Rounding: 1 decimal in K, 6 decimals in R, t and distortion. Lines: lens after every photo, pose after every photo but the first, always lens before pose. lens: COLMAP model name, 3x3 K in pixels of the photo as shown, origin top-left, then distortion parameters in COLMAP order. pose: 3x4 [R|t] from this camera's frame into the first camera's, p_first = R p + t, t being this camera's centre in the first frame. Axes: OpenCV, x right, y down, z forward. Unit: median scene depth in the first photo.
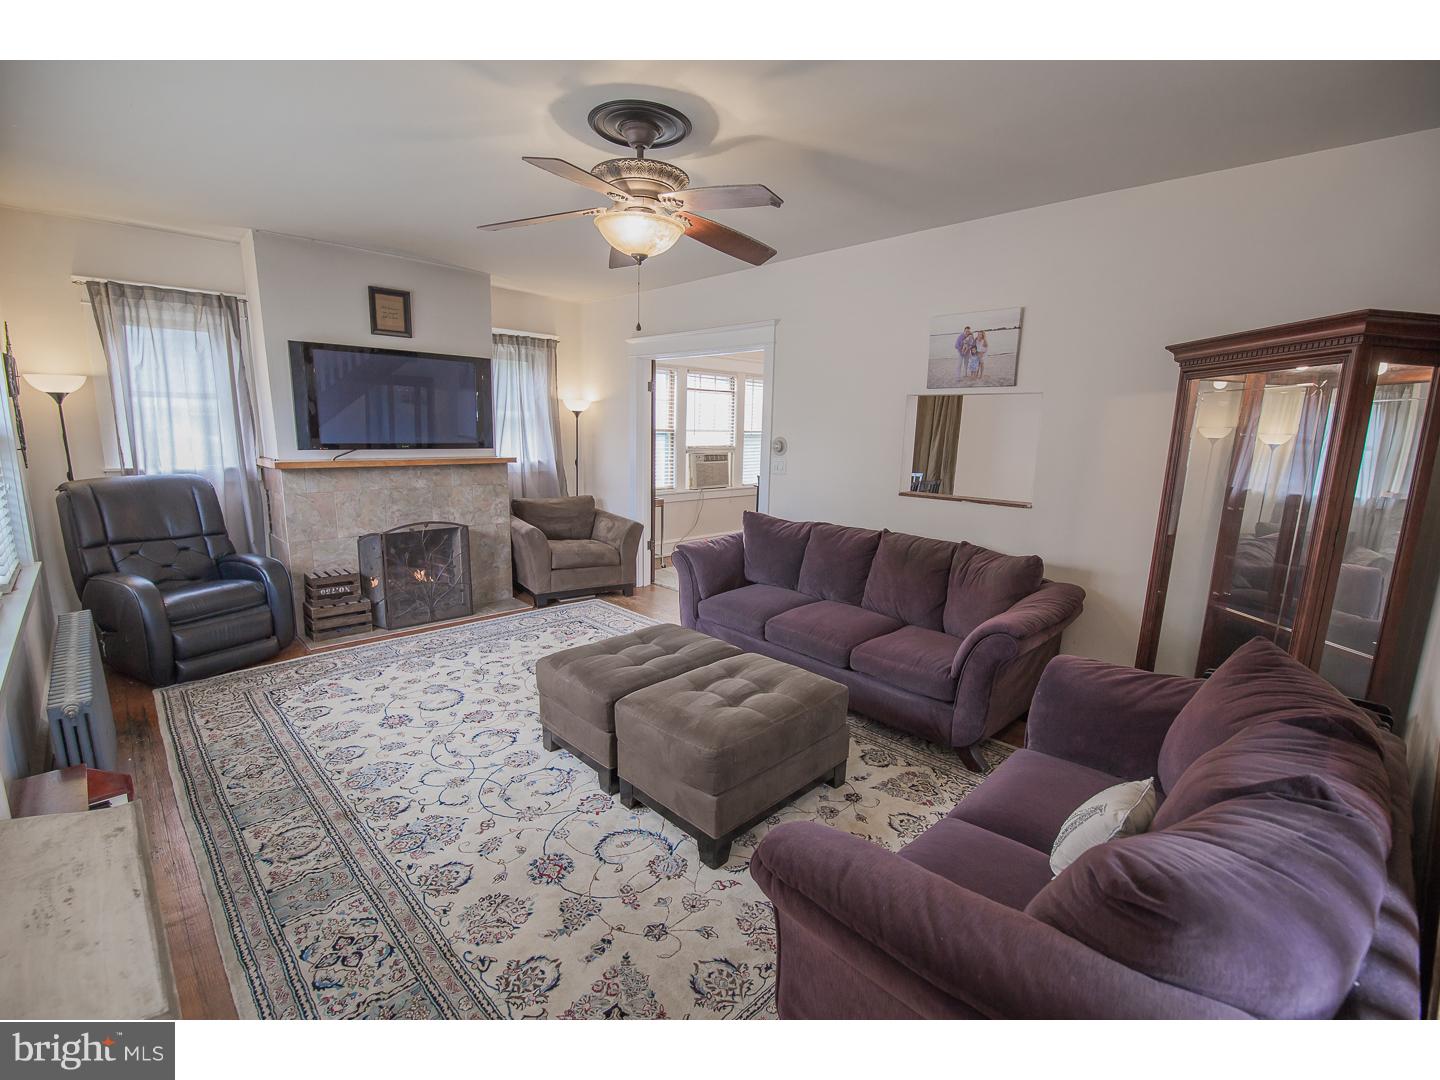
lens RADIAL K [[641.0, 0, 719.1], [0, 641.0, 545.7], [0, 0, 1]] dist [0.000253, -0.016280]
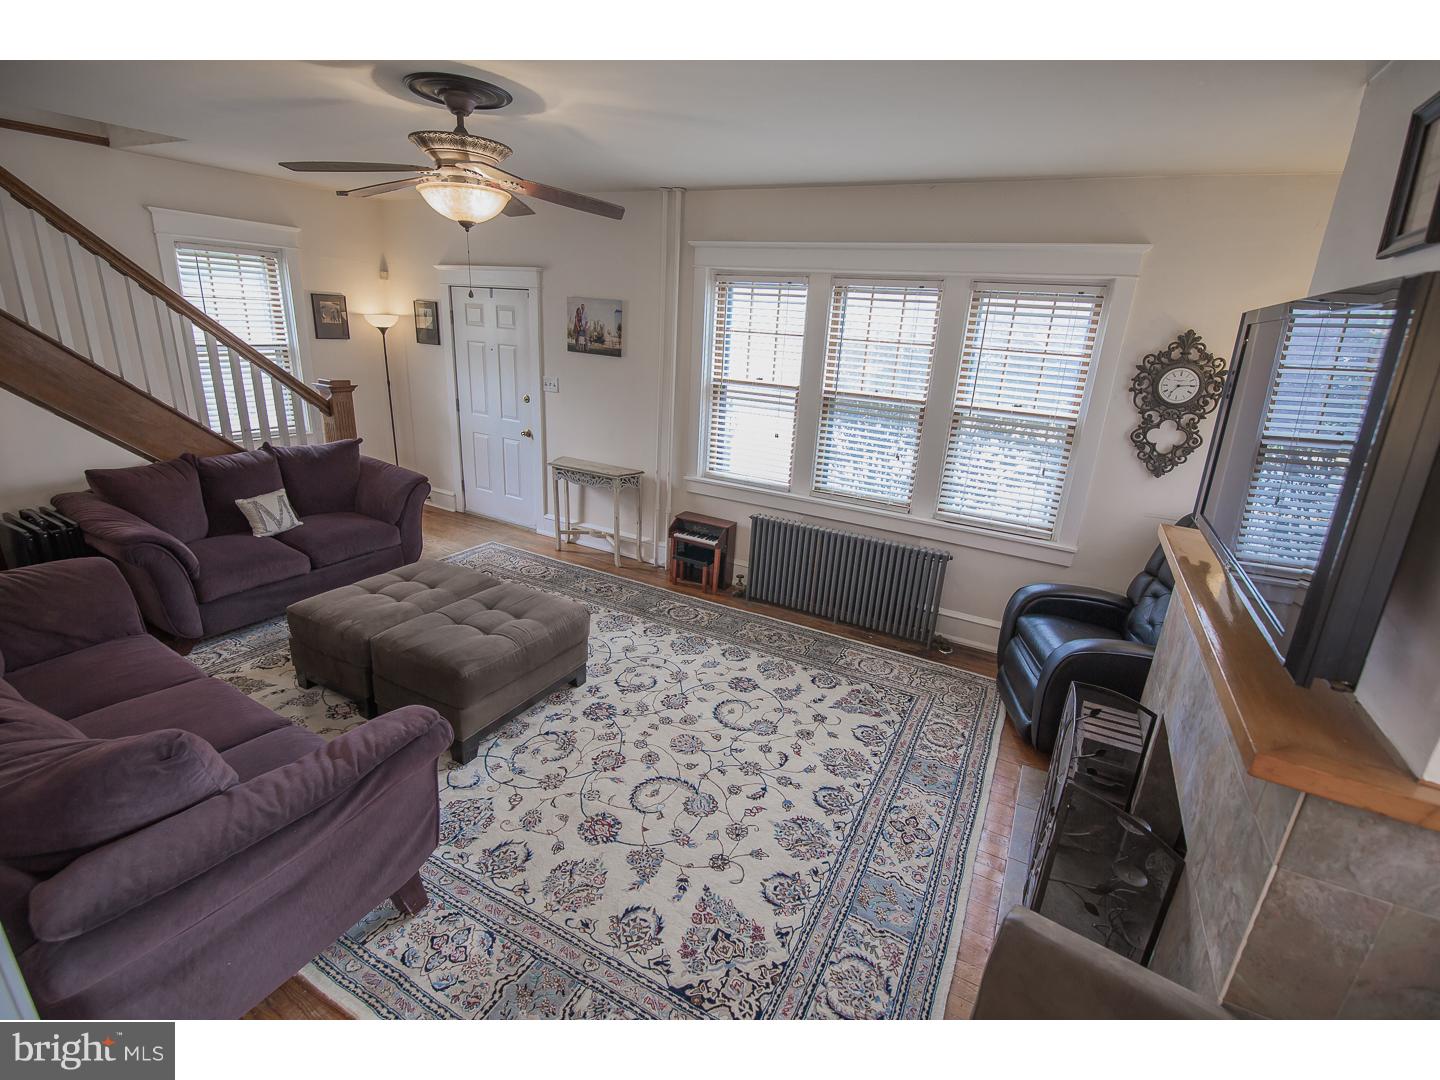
lens RADIAL K [[643.7, 0, 747.2], [0, 643.7, 534.2], [0, 0, 1]] dist [-0.001691, -0.008125]
pose [[-0.943389, 0.015914, -0.331306, -0.128330], [-0.144736, 0.878984, 0.454355, -0.349808], [0.298443, 0.476585, -0.826921, 1.421962]]
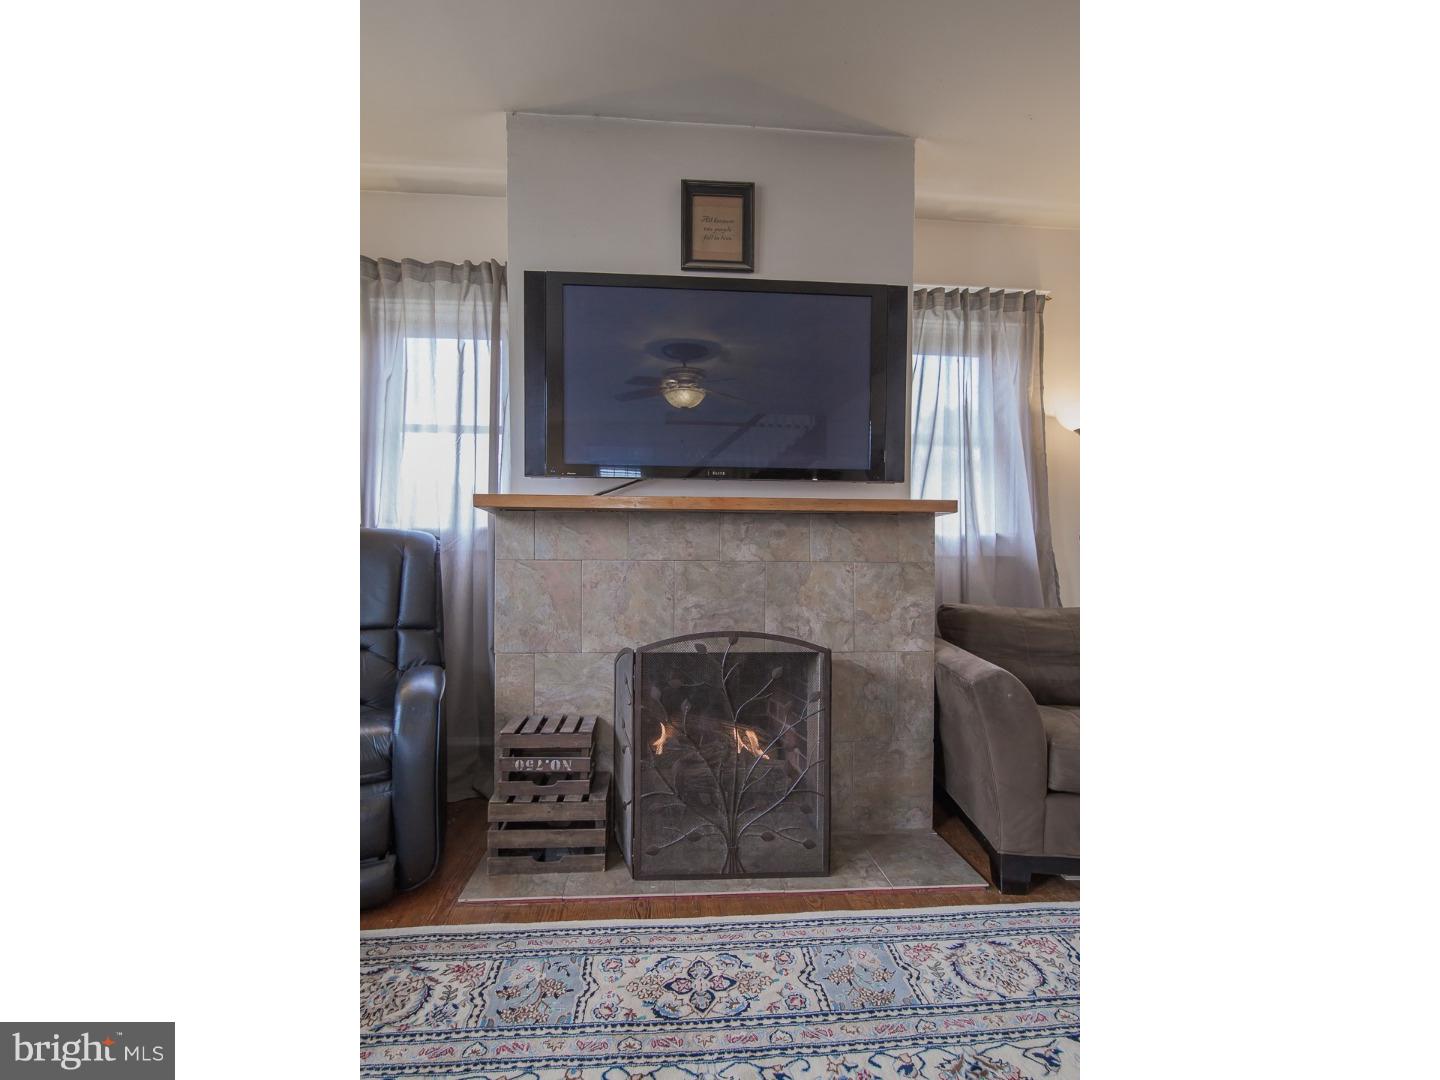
lens RADIAL K [[588.5, 0, 691.5], [0, 588.5, 562.9], [0, 0, 1]] dist [-0.001335, -0.000315]
pose [[0.766934, -0.016308, -0.641519, -0.262828], [-0.108455, 0.982003, -0.154621, -0.021641], [0.632495, 0.188160, 0.751362, 0.785376]]
